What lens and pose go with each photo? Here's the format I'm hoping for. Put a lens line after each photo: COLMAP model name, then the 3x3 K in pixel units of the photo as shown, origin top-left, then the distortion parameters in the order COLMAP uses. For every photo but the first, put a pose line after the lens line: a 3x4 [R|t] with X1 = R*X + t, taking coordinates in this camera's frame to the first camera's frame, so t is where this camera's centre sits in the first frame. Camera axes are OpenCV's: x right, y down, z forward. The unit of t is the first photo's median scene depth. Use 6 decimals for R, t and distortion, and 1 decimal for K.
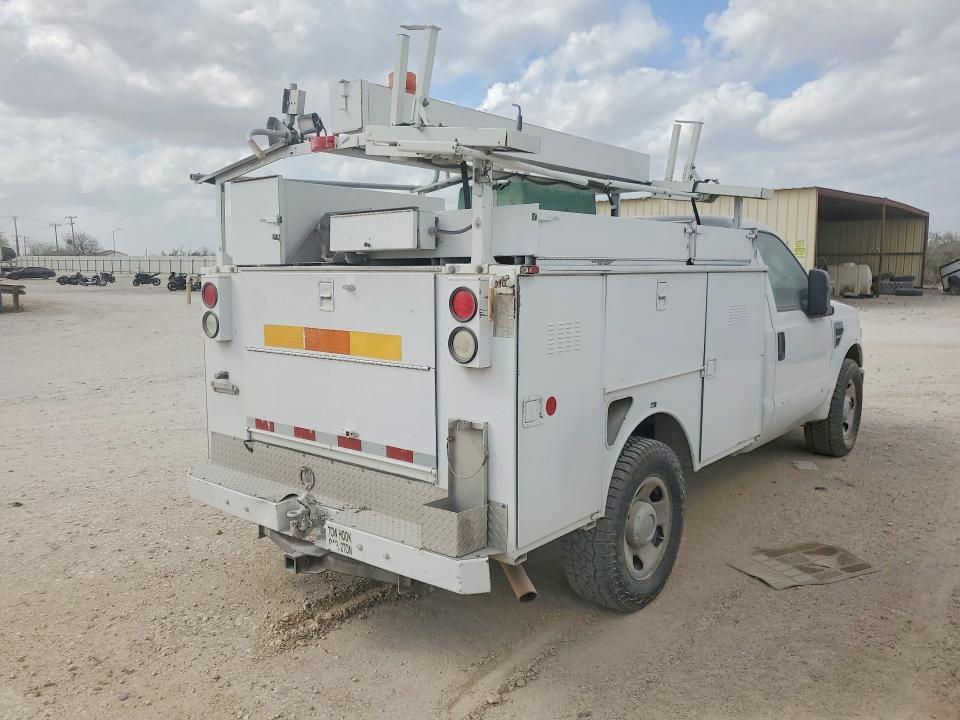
lens RADIAL K [[771.4, 0, 481.9], [0, 771.4, 351.9], [0, 0, 1]] dist [0.014465, -0.010331]
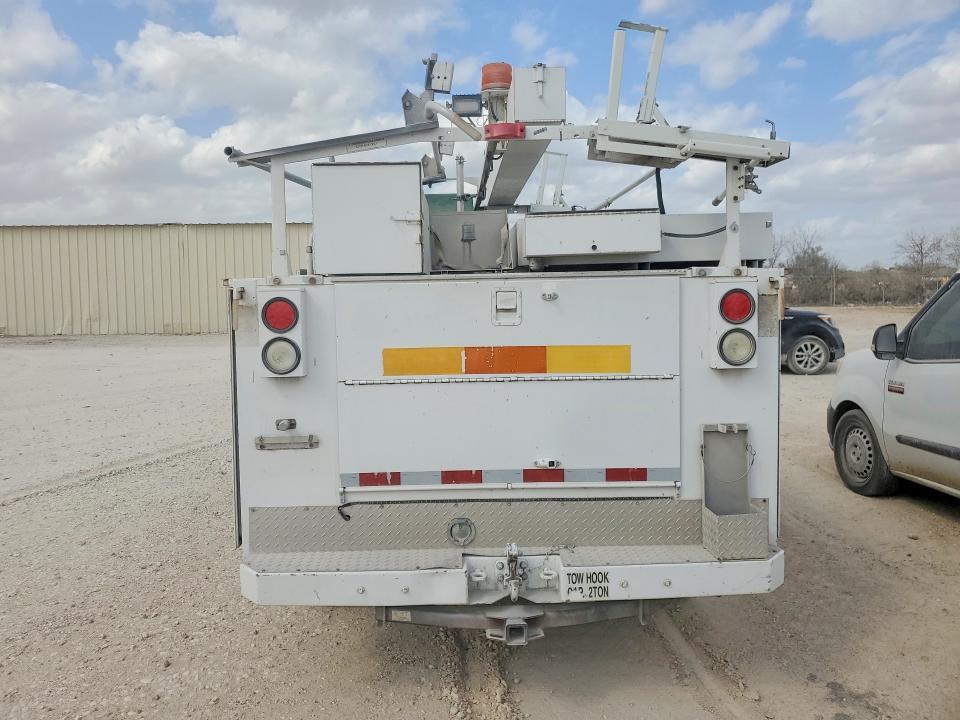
lens RADIAL K [[745.7, 0, 473.1], [0, 745.7, 351.9], [0, 0, 1]] dist [0.041574, -0.013182]
pose [[0.754640, -0.061924, 0.653211, -0.774578], [0.086838, 0.996205, -0.005883, -0.022312], [-0.650368, 0.061163, 0.757153, 0.408186]]
